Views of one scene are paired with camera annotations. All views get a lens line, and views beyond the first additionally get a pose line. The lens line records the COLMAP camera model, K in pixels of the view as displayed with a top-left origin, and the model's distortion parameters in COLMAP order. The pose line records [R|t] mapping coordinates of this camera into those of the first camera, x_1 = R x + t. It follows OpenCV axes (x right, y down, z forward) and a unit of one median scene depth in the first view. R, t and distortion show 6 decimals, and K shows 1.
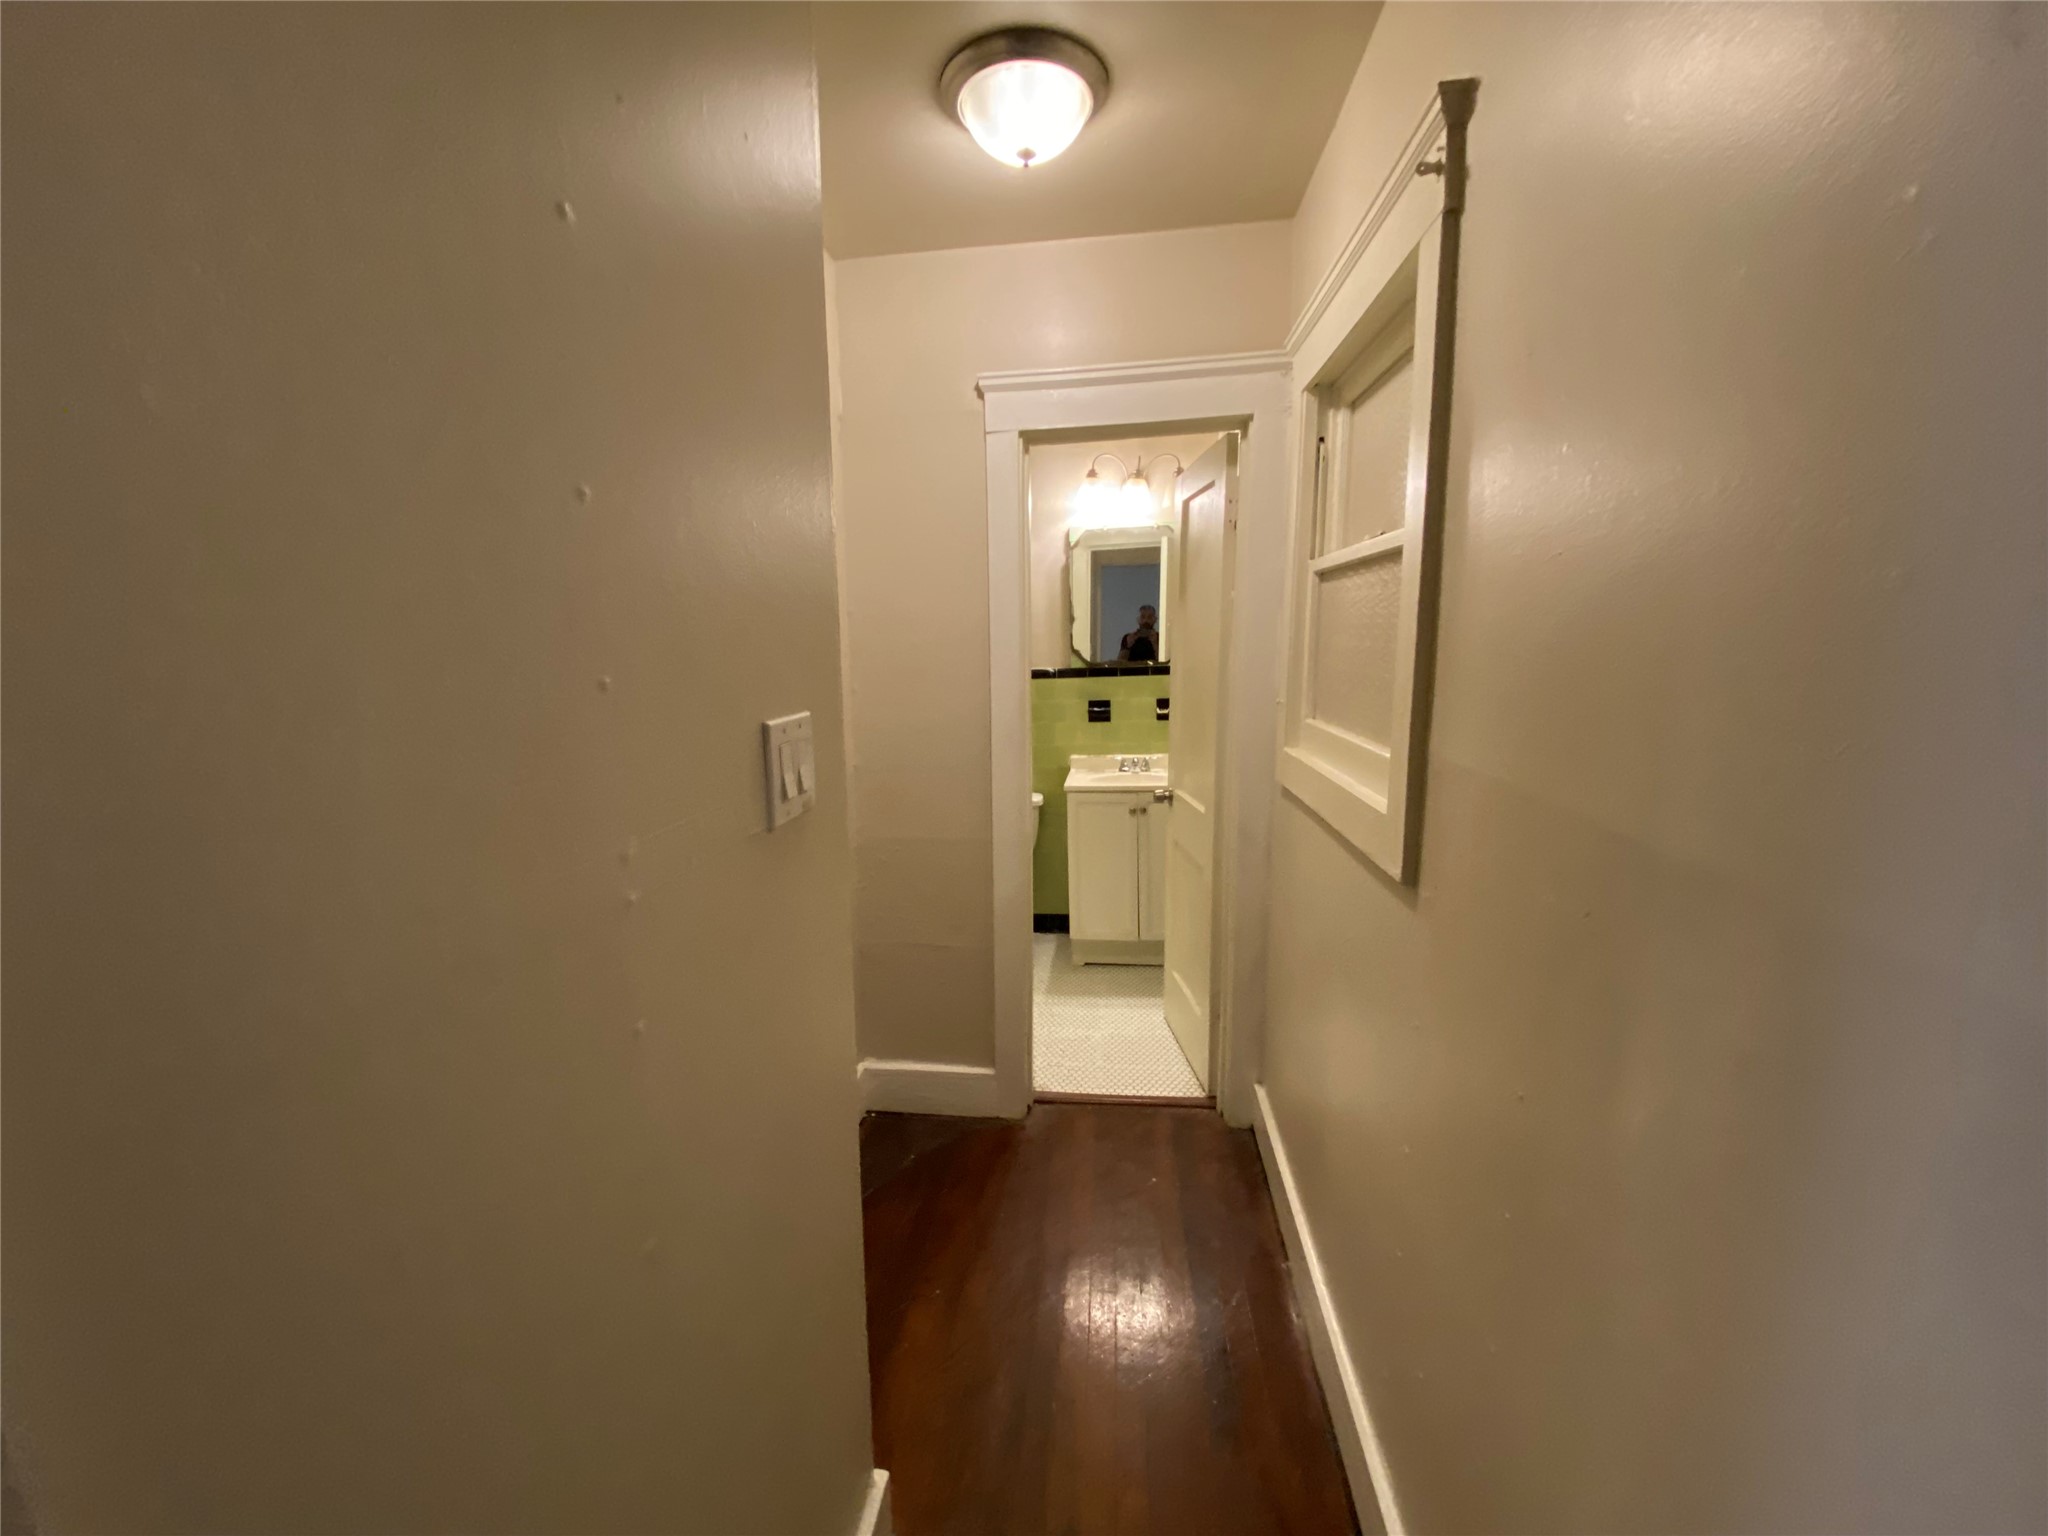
lens RADIAL K [[824.3, 0, 1015.9], [0, 824.3, 757.7], [0, 0, 1]] dist [0.019528, -0.021634]
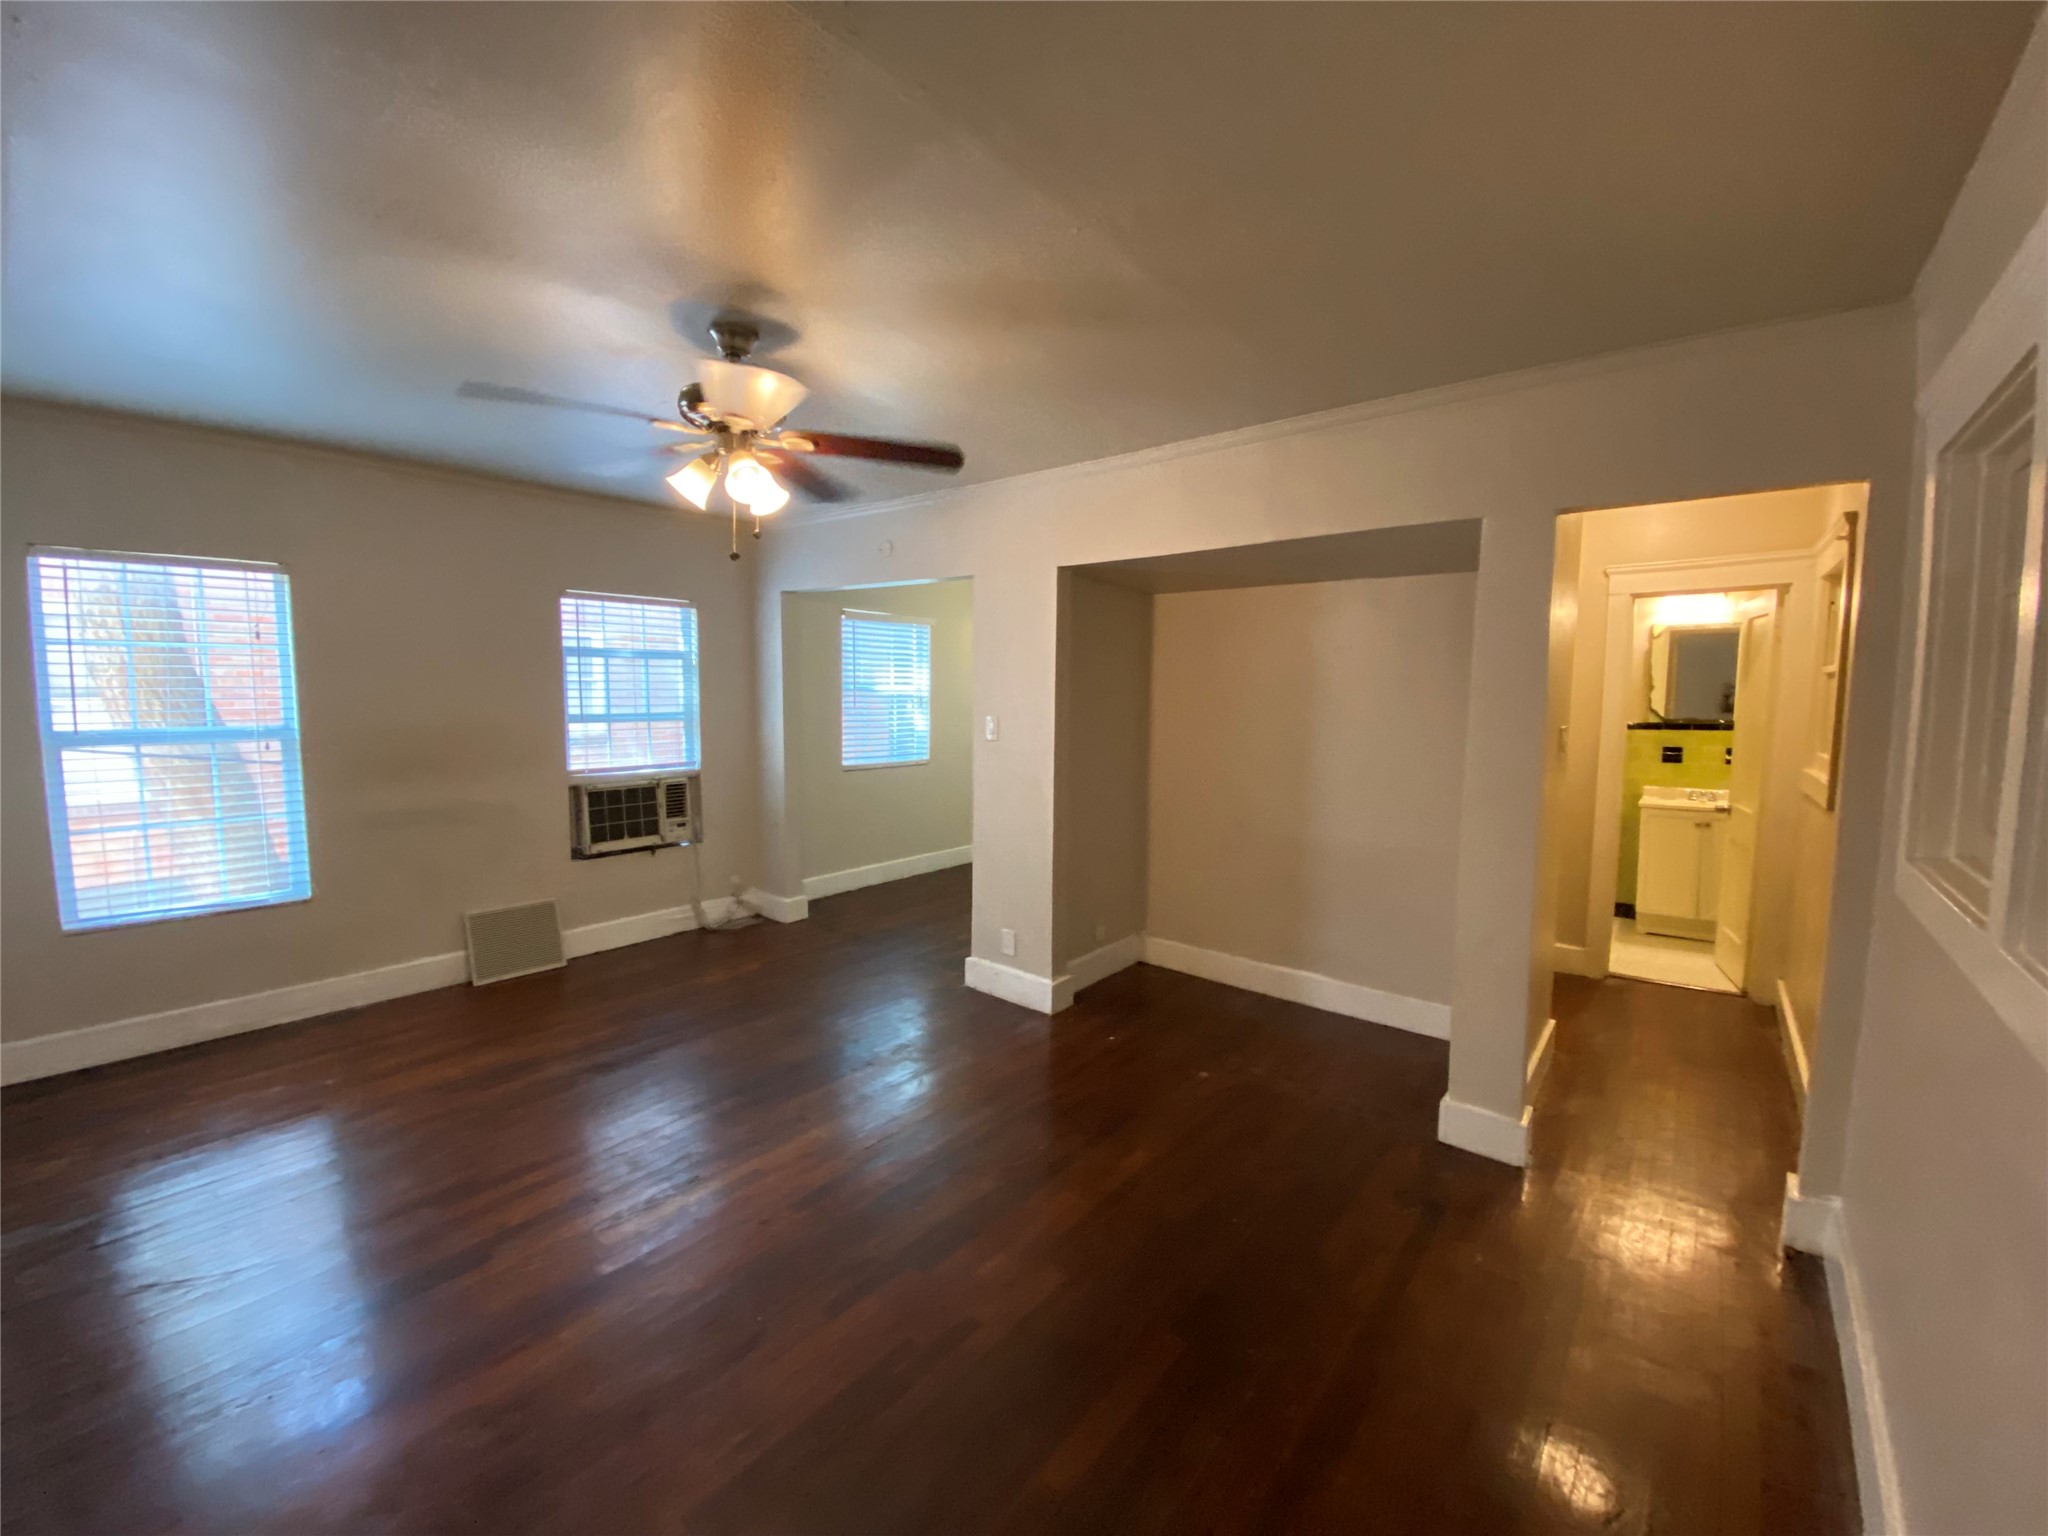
lens RADIAL K [[824.3, 0, 1015.9], [0, 824.3, 757.7], [0, 0, 1]] dist [0.019528, -0.021634]
pose [[0.842830, 0.060568, -0.534761, -0.085609], [-0.092215, 0.995205, -0.032621, 0.097548], [0.530221, 0.076807, 0.844374, -0.766851]]
